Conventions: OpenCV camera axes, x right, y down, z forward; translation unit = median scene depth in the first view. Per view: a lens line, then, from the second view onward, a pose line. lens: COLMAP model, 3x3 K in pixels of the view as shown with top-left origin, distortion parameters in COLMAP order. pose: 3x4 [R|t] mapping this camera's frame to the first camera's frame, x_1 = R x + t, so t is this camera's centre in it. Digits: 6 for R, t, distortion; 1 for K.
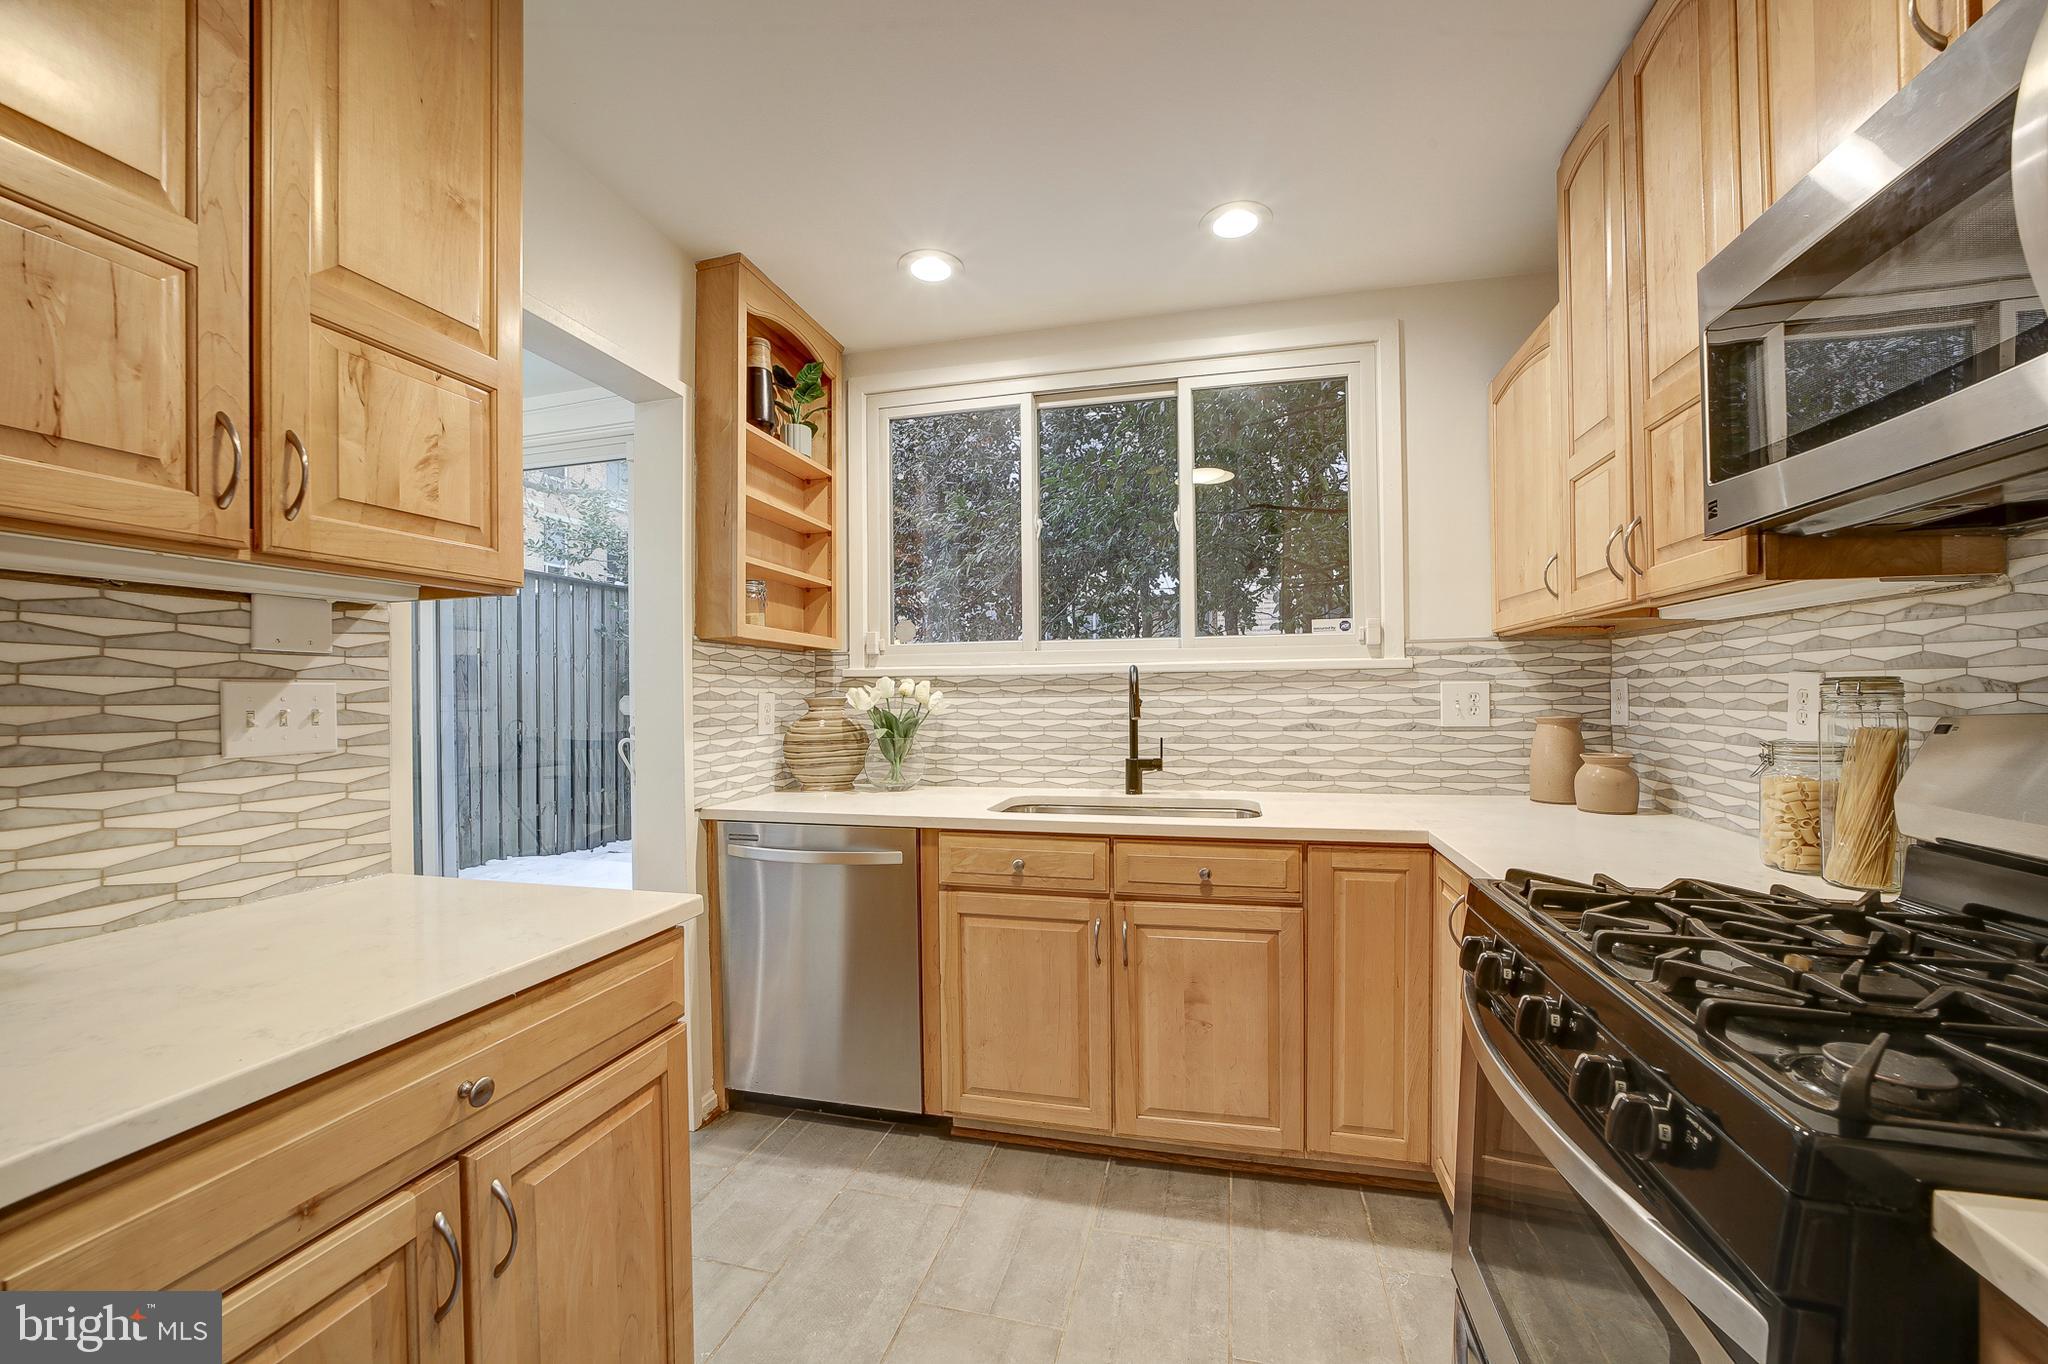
lens RADIAL K [[820.0, 0, 1030.0], [0, 820.0, 690.8], [0, 0, 1]] dist [-0.029351, 0.001912]
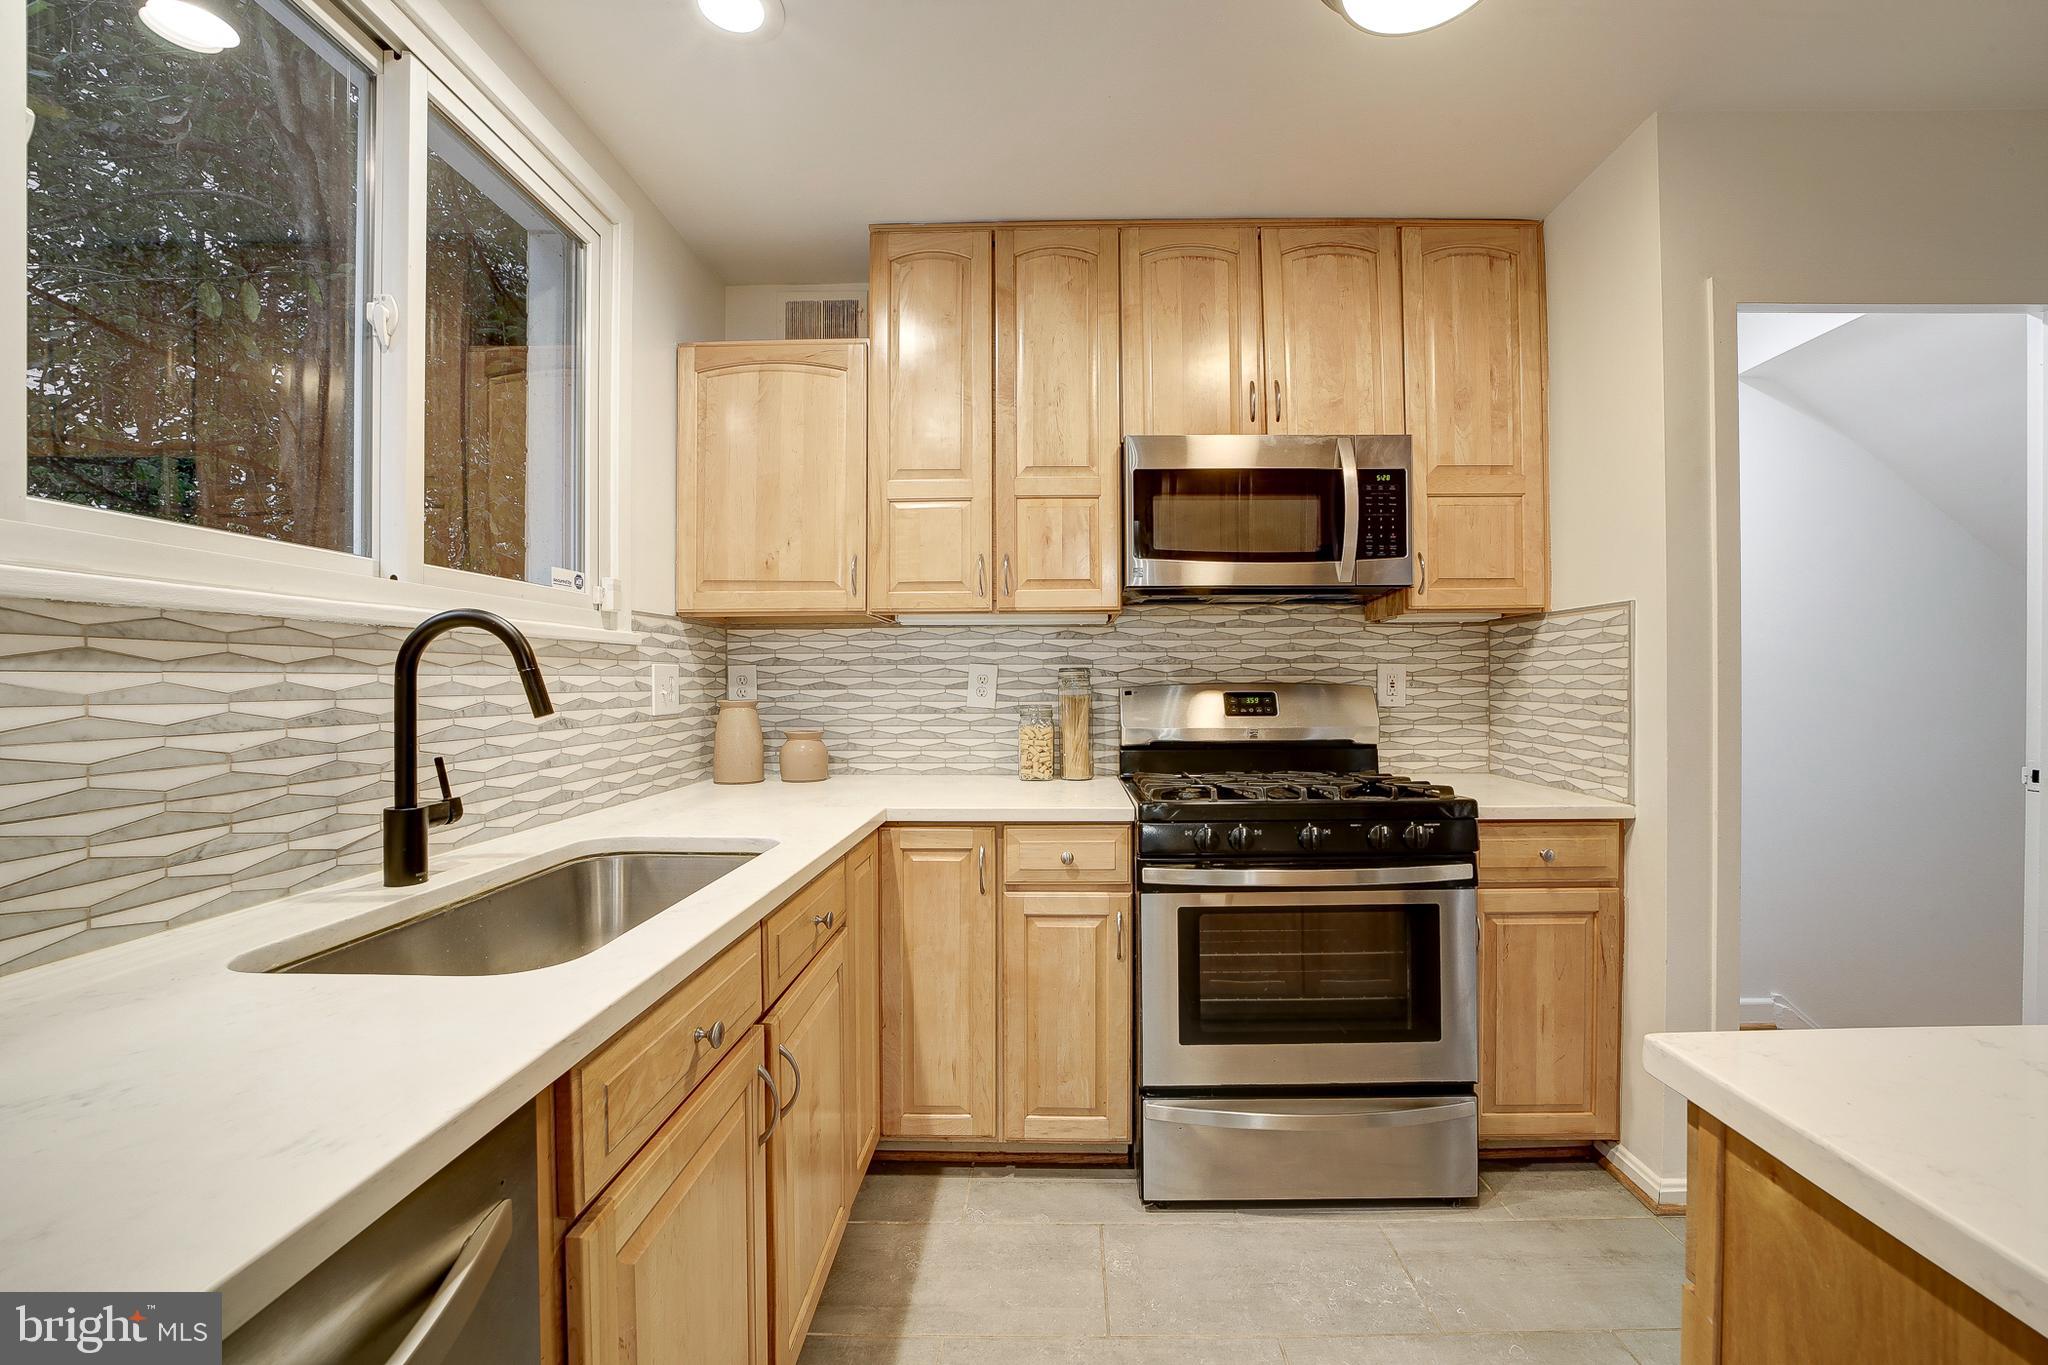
lens RADIAL K [[820.0, 0, 1040.1], [0, 820.0, 685.4], [0, 0, 1]] dist [-0.029351, 0.001912]
pose [[-0.234888, 0.006303, 0.972002, -0.413529], [0.003393, 0.999978, -0.005665, 0.017673], [-0.972016, 0.001967, -0.234905, 0.775987]]
